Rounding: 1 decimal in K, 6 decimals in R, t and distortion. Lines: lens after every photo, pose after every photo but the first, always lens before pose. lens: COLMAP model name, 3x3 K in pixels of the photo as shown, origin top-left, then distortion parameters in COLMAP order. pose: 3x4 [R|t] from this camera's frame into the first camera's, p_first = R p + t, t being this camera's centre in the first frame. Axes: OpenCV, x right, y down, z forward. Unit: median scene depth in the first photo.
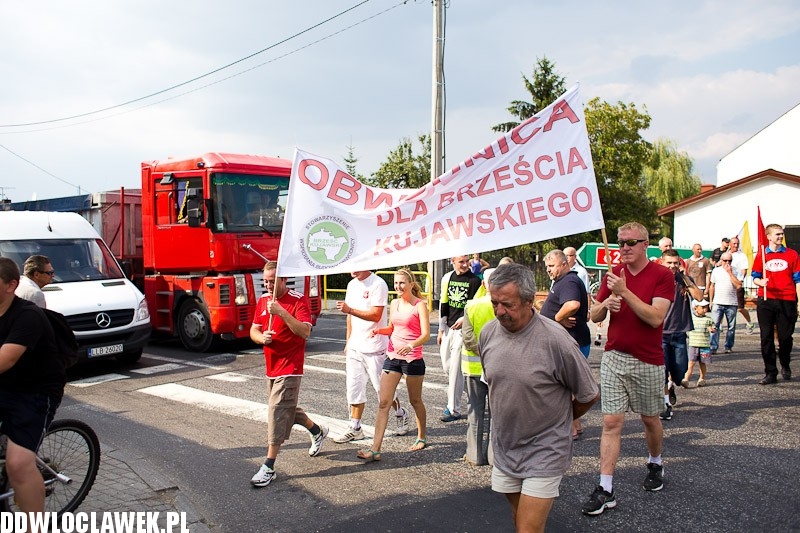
lens RADIAL K [[633.2, 0, 404.6], [0, 633.2, 278.3], [0, 0, 1]] dist [-0.097970, 0.158957]
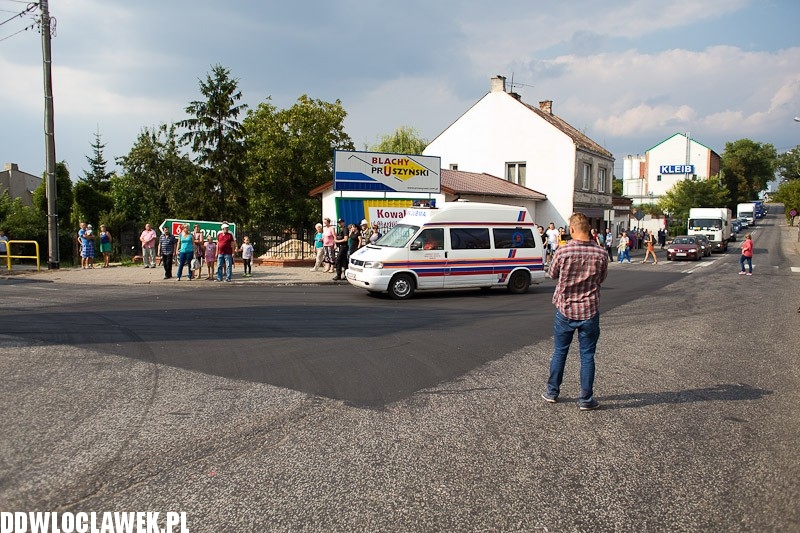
lens RADIAL K [[634.4, 0, 400.8], [0, 634.4, 269.0], [0, 0, 1]] dist [-0.103559, 0.135040]
pose [[0.991481, -0.006725, 0.130078, 0.603628], [0.003363, 0.999655, 0.026049, 0.016827], [-0.130208, -0.025390, 0.991161, -0.381179]]
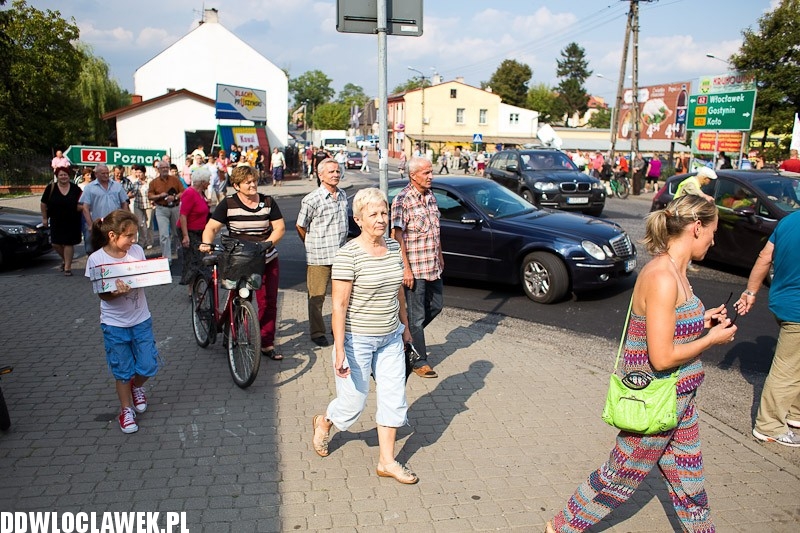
lens RADIAL K [[634.4, 0, 400.8], [0, 634.4, 269.0], [0, 0, 1]] dist [-0.103559, 0.135040]
pose [[0.623817, -0.155180, 0.766010, -0.318482], [0.033168, 0.984464, 0.172425, -0.003810], [-0.780866, -0.082155, 0.619273, -0.358884]]
